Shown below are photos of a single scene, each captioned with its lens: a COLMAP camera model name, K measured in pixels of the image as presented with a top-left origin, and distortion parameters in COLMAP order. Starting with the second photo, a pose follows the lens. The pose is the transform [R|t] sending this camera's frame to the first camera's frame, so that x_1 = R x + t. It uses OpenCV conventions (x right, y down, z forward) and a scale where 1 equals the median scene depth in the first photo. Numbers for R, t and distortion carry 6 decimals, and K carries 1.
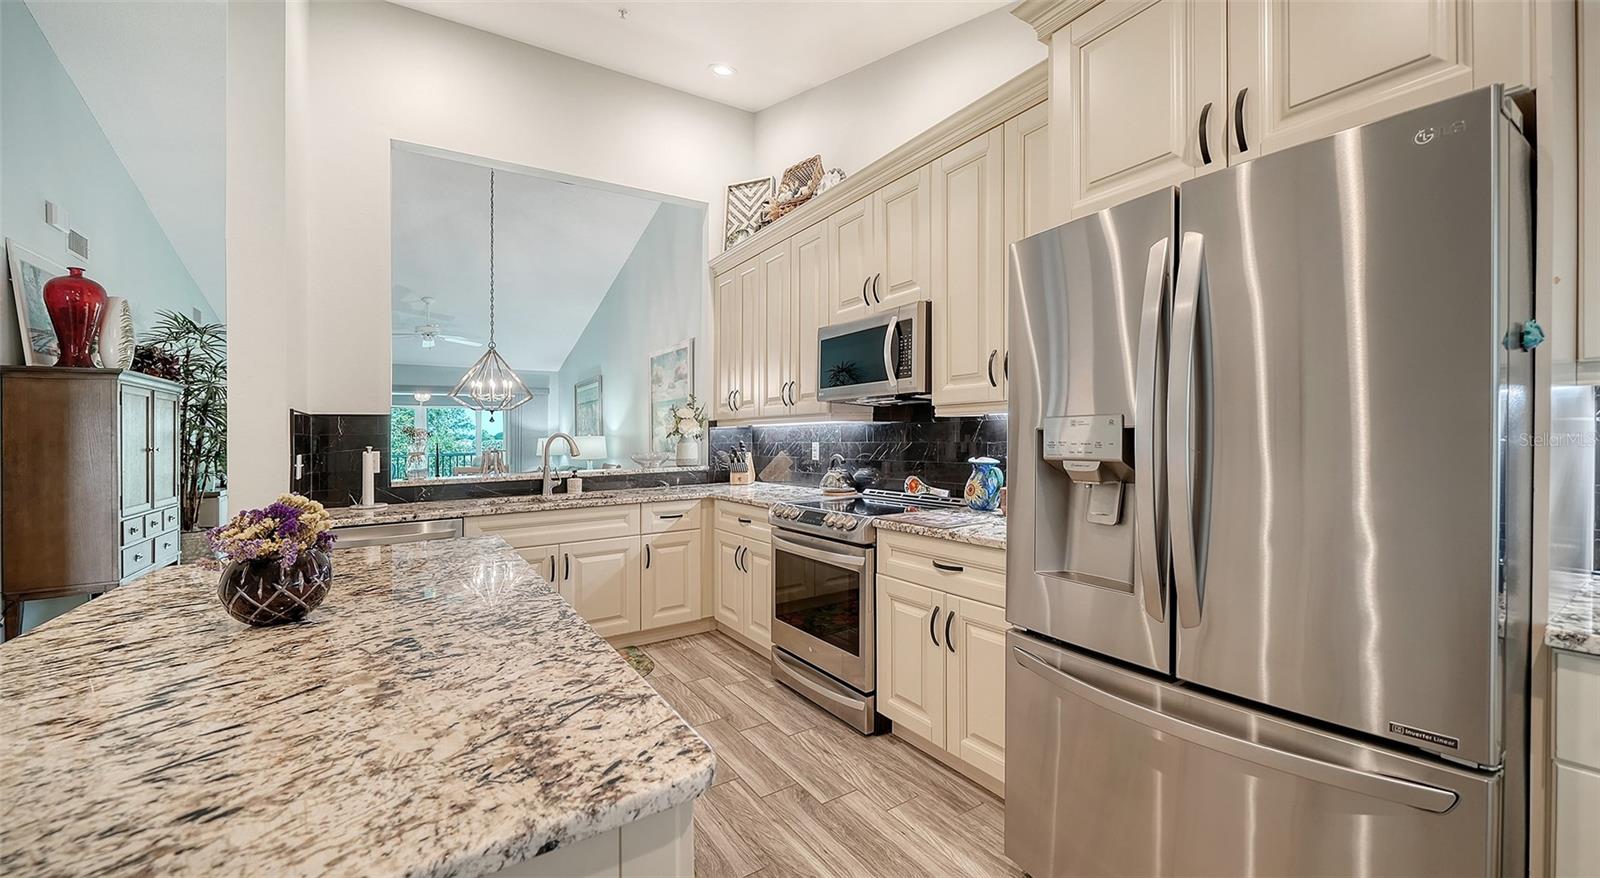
lens RADIAL K [[599.4, 0, 794.7], [0, 599.4, 428.7], [0, 0, 1]] dist [0.003998, -0.002329]
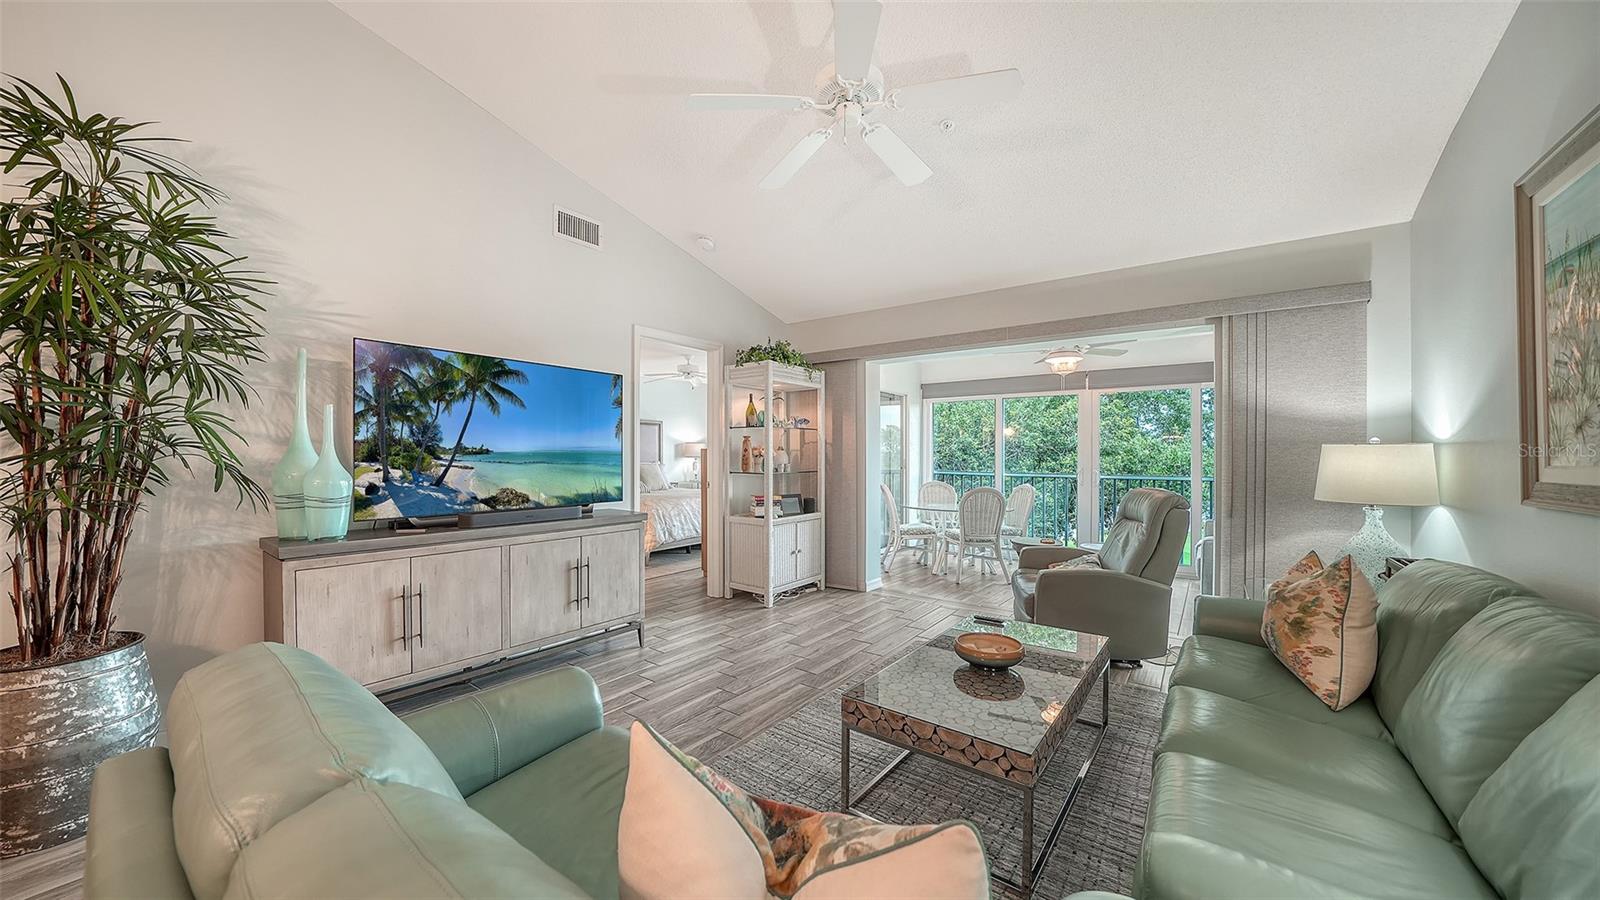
lens RADIAL K [[554.4, 0, 822.2], [0, 554.4, 454.3], [0, 0, 1]] dist [-0.004572, -0.001049]
pose [[0.362402, 0.017060, -0.931866, -0.762114], [-0.002009, 0.999844, 0.017523, 0.051775], [0.932020, -0.004478, 0.362380, 1.948537]]
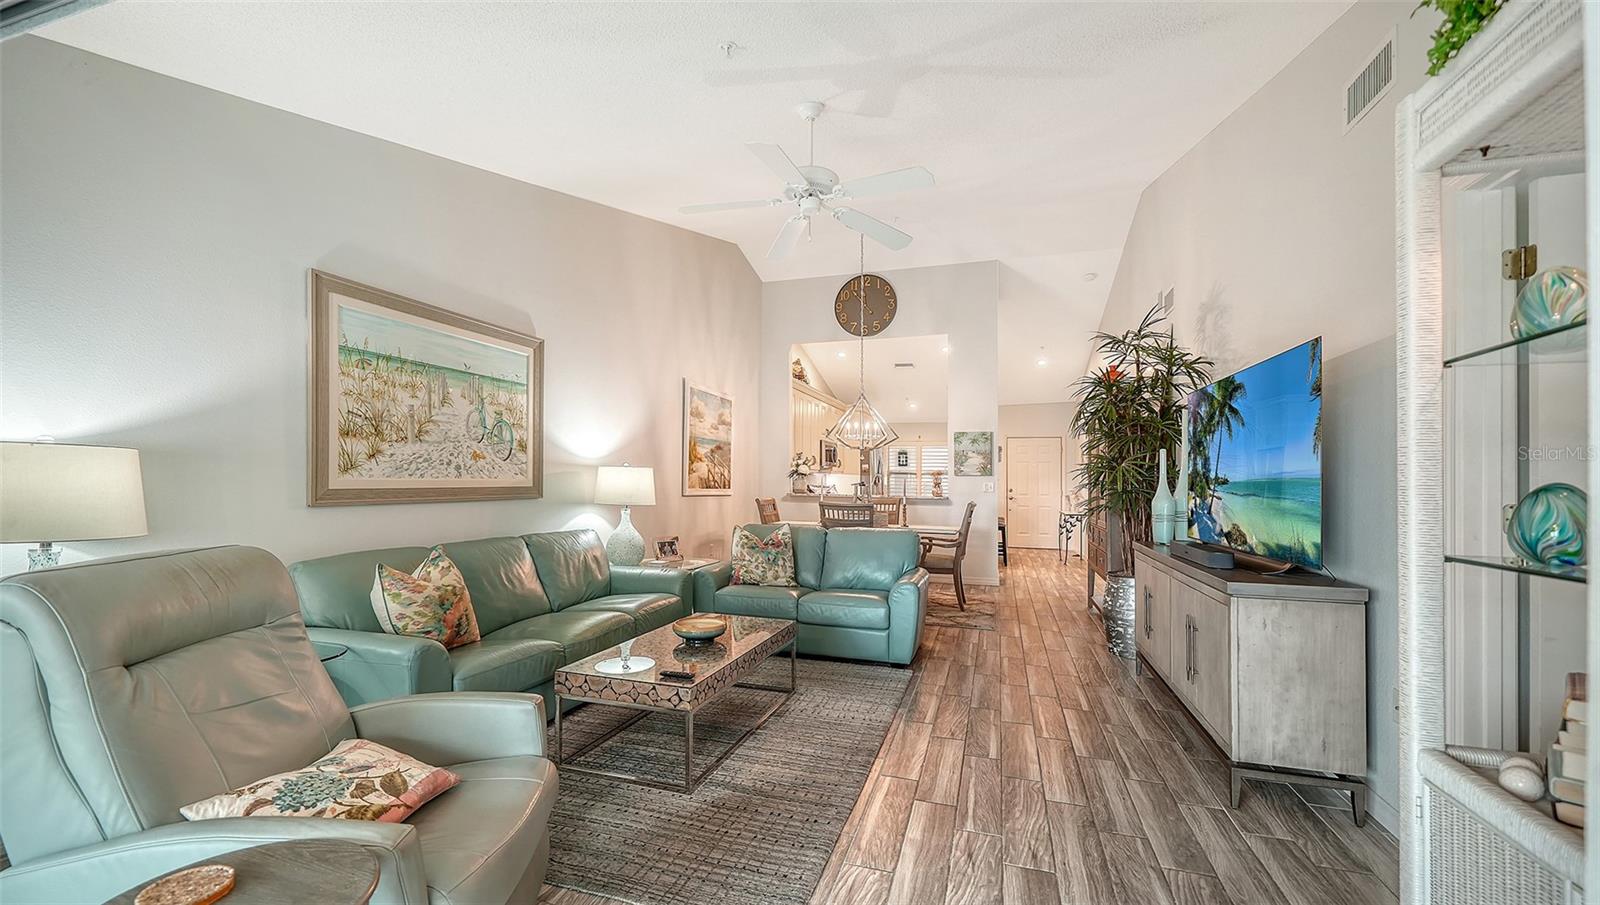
lens RADIAL K [[609.2, 0, 785.0], [0, 609.2, 482.3], [0, 0, 1]] dist [0.003765, -0.000666]
pose [[-0.615899, 0.010166, 0.787760, -2.040413], [-0.008077, 0.999783, -0.019217, 0.086467], [-0.787784, -0.018199, -0.615683, 2.798377]]
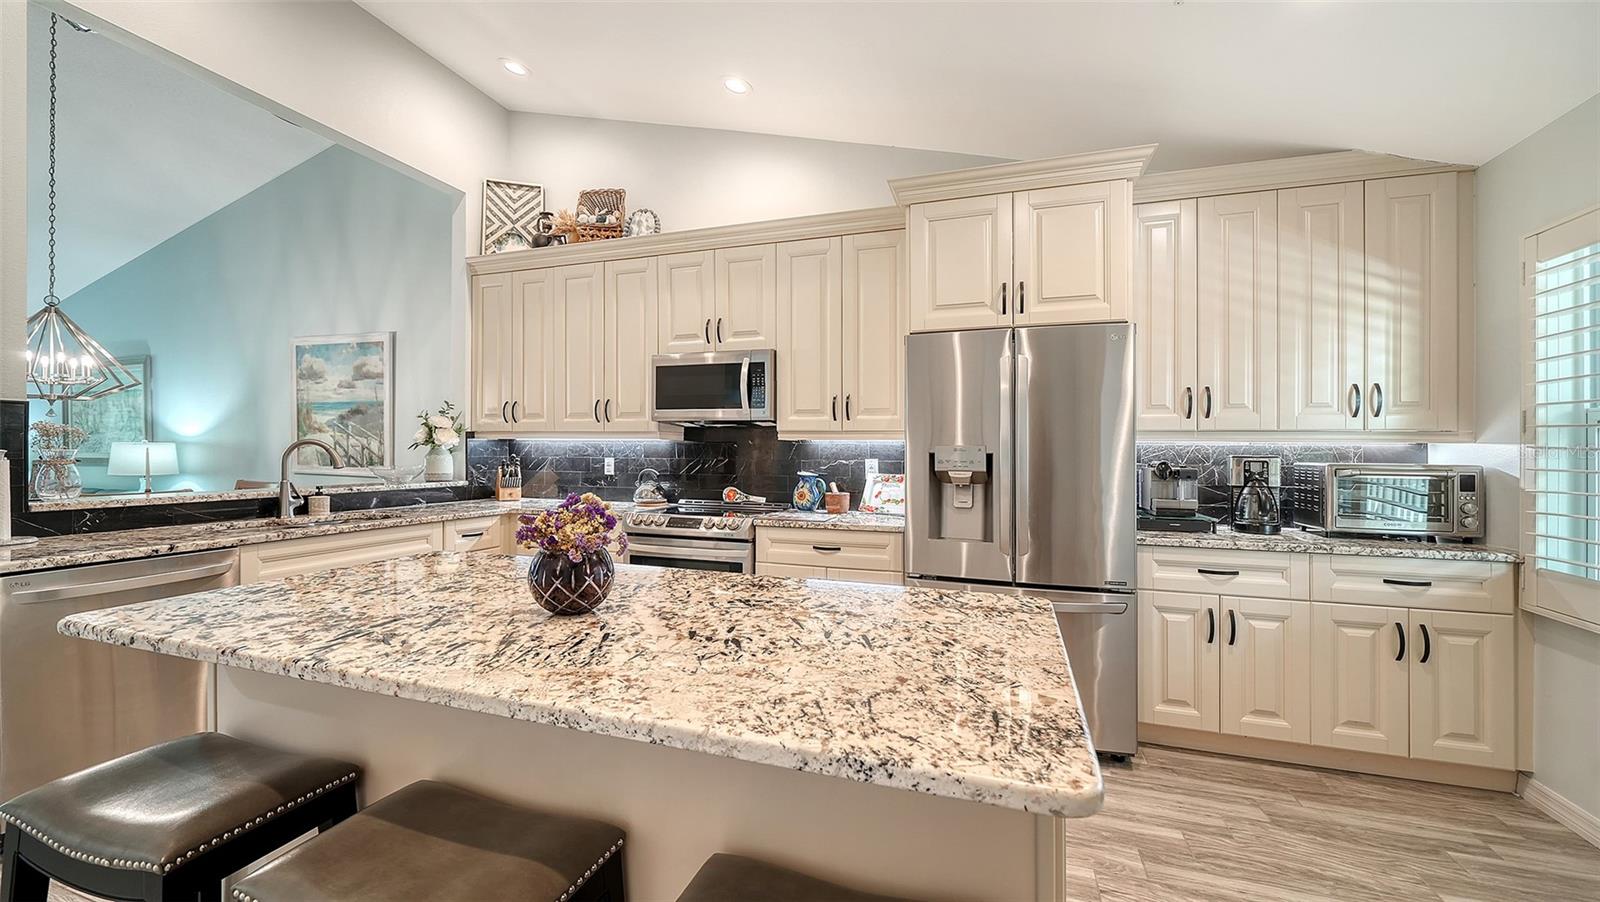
lens RADIAL K [[609.2, 0, 785.4], [0, 609.2, 447.5], [0, 0, 1]] dist [0.003765, -0.000666]
pose [[0.782888, 0.030942, 0.621392, -0.445682], [-0.030638, 0.999468, -0.011167, 0.008524], [-0.621407, -0.010295, 0.783420, -0.034882]]
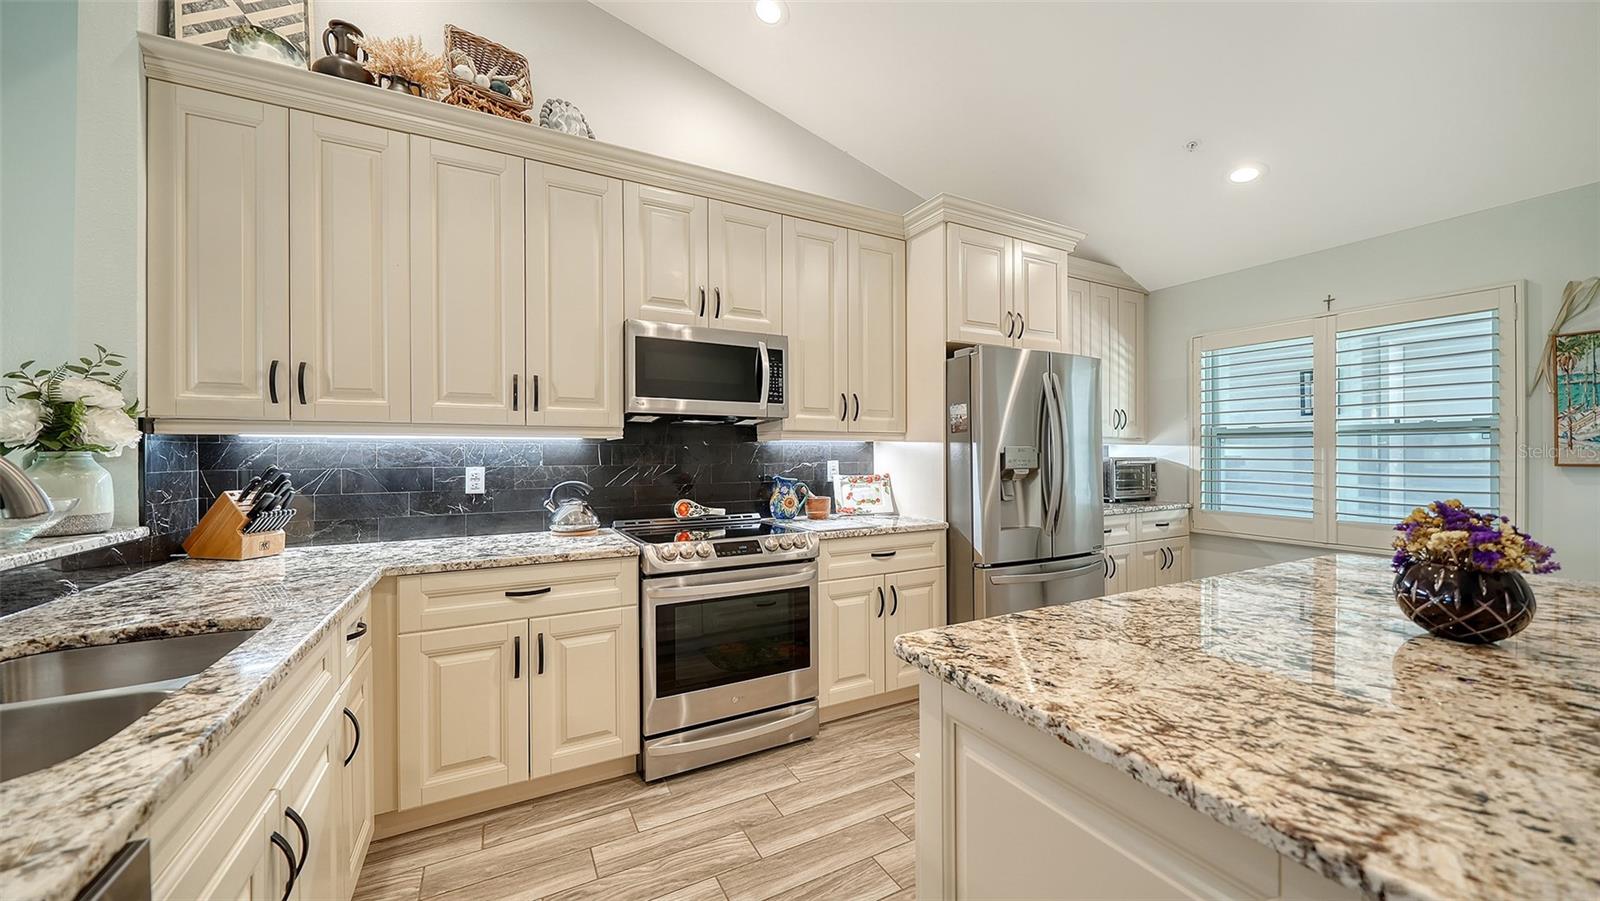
lens RADIAL K [[576.1, 0, 783.5], [0, 576.1, 454.1], [0, 0, 1]] dist [0.005415, -0.001447]
pose [[0.080594, 0.022896, 0.996484, -0.656515], [-0.008109, 0.999718, -0.022314, 0.023432], [-0.996714, -0.006282, 0.080757, 0.700170]]
